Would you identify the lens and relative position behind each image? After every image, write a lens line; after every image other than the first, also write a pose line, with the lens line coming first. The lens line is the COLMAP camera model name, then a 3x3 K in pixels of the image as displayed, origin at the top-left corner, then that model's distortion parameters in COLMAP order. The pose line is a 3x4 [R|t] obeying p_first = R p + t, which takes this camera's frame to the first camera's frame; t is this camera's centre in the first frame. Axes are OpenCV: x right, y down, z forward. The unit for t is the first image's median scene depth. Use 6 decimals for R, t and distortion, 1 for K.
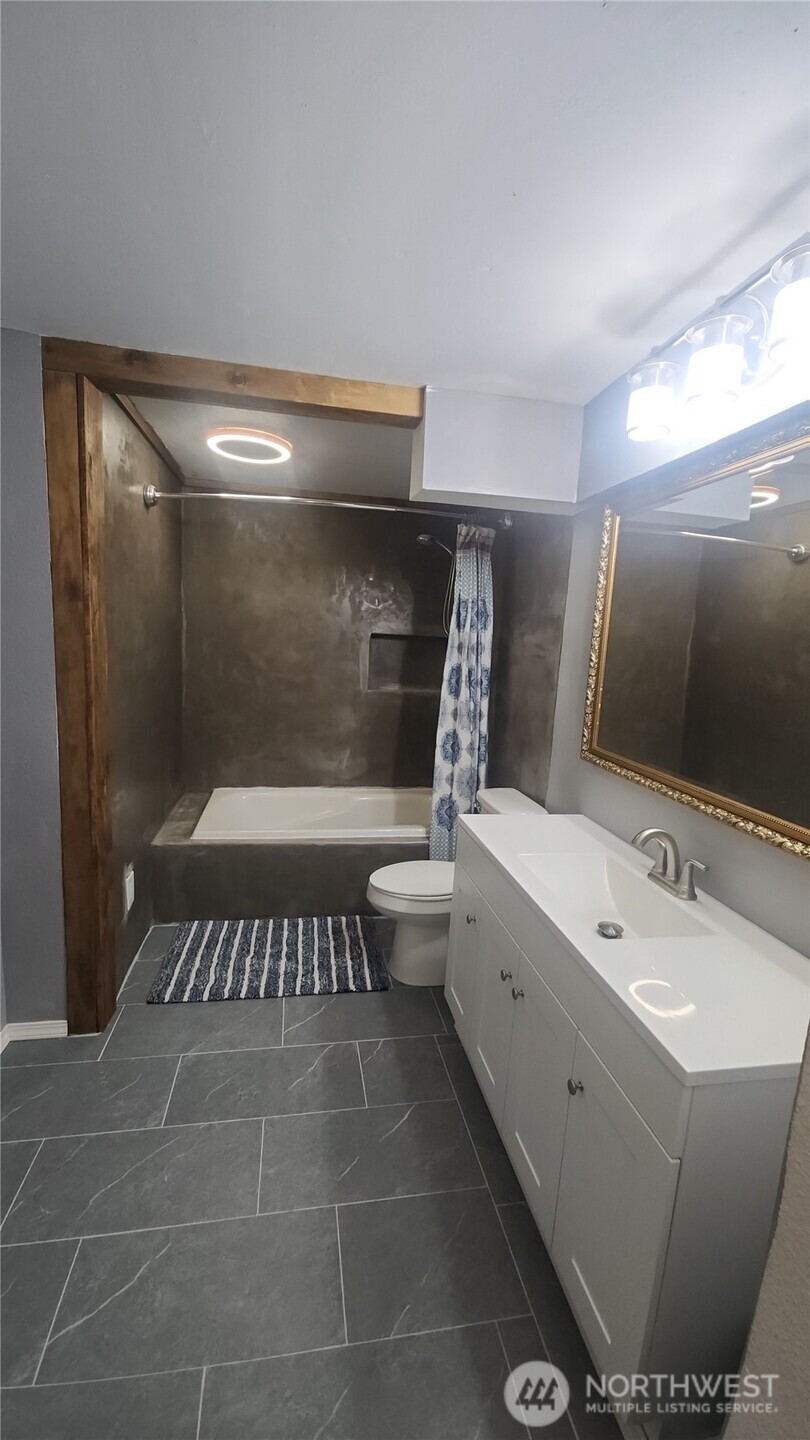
lens RADIAL K [[587.8, 0, 400.7], [0, 587.8, 721.2], [0, 0, 1]] dist [0.010464, -0.006546]
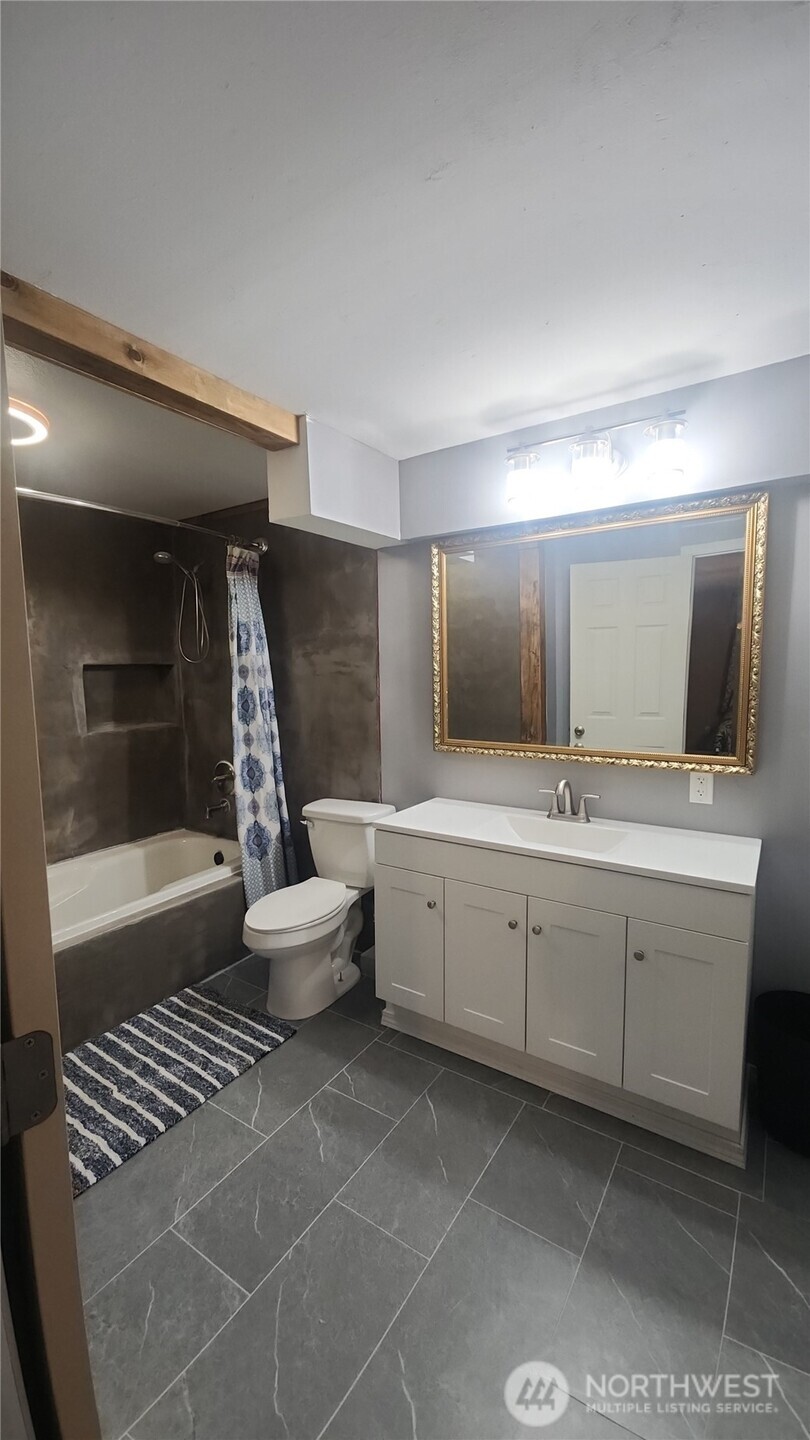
lens RADIAL K [[587.8, 0, 400.7], [0, 587.8, 721.2], [0, 0, 1]] dist [0.010464, -0.006546]
pose [[0.688549, -0.133656, 0.712767, -0.489188], [0.158428, 0.986852, 0.032006, -0.038583], [-0.707673, 0.090885, 0.700670, 0.162866]]
